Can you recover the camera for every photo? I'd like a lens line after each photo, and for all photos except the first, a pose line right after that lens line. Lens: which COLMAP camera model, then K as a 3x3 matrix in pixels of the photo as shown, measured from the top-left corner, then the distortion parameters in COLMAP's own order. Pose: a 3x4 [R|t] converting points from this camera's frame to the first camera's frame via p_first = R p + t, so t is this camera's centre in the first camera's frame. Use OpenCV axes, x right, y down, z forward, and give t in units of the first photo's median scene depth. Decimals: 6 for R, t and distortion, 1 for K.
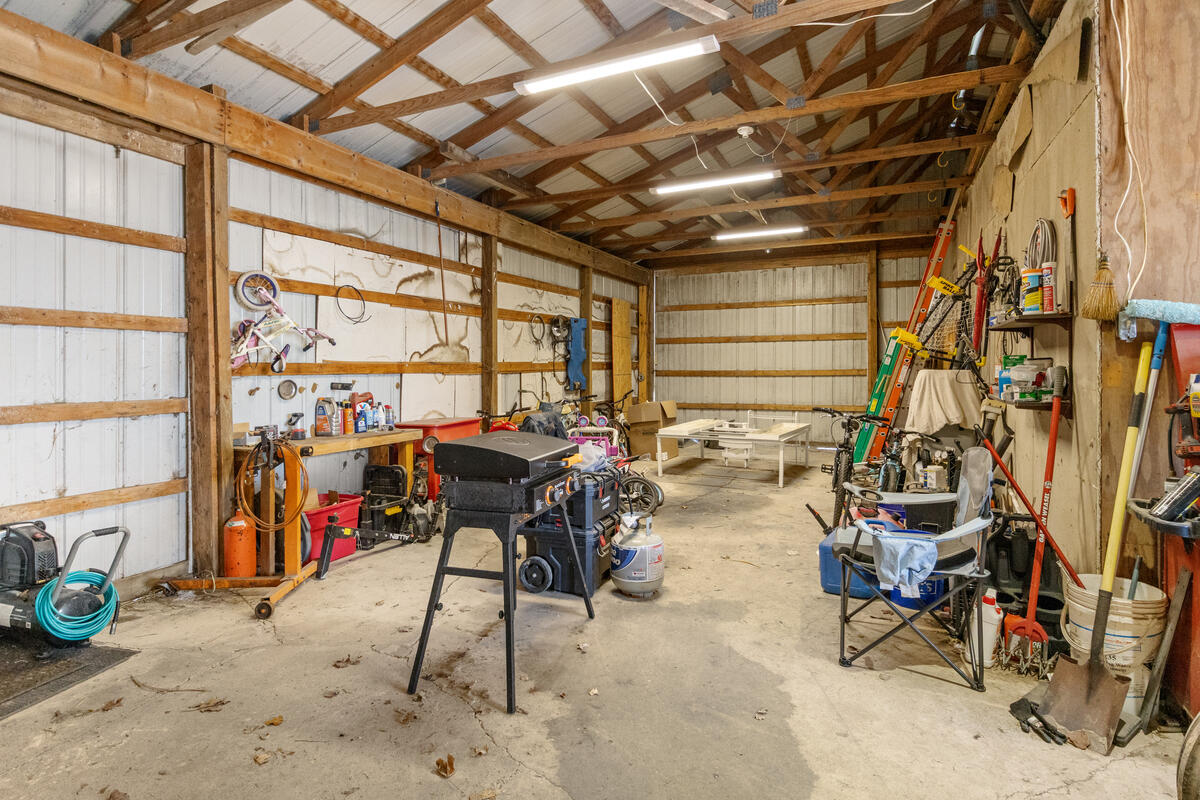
lens RADIAL K [[613.4, 0, 604.2], [0, 613.4, 370.5], [0, 0, 1]] dist [-0.010991, -0.000668]
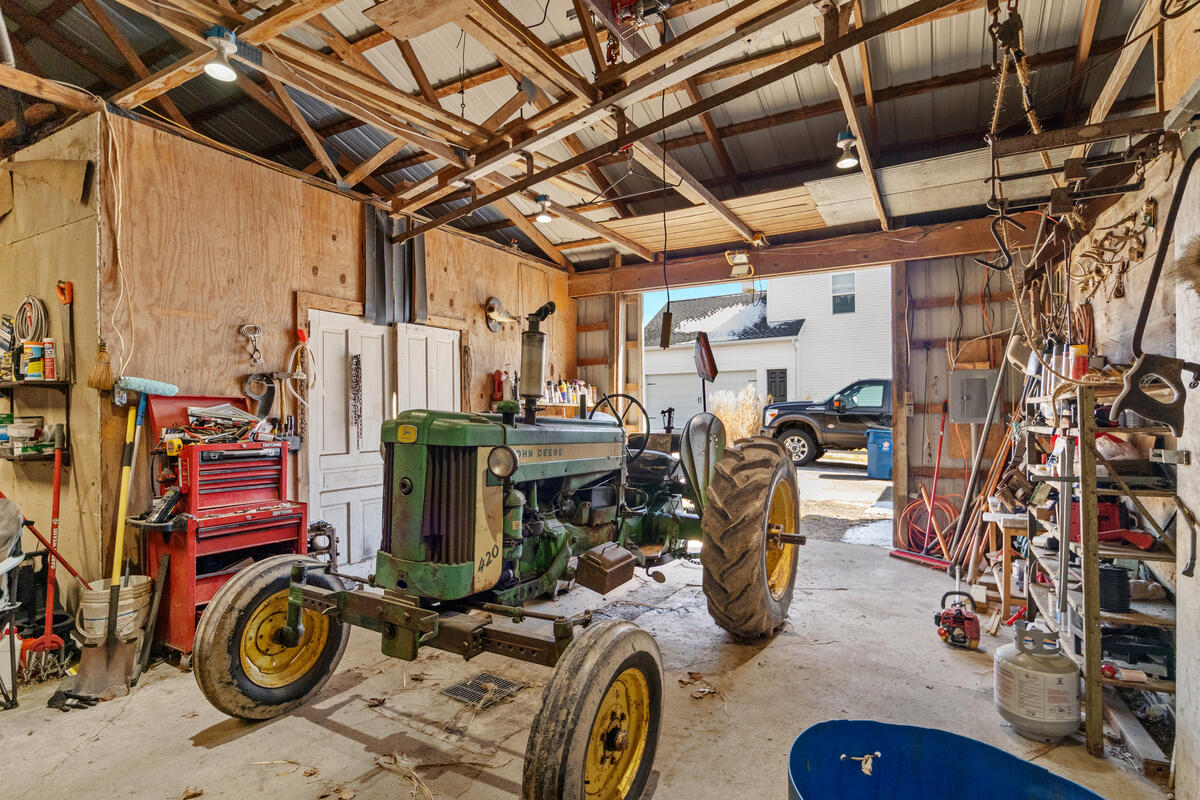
lens RADIAL K [[613.4, 0, 600.3], [0, 613.4, 408.5], [0, 0, 1]] dist [-0.010991, -0.000668]
pose [[0.074010, 0.005025, 0.997245, -0.452476], [0.014853, 0.999871, -0.006141, -0.016496], [-0.997147, 0.015267, 0.073926, -0.203057]]
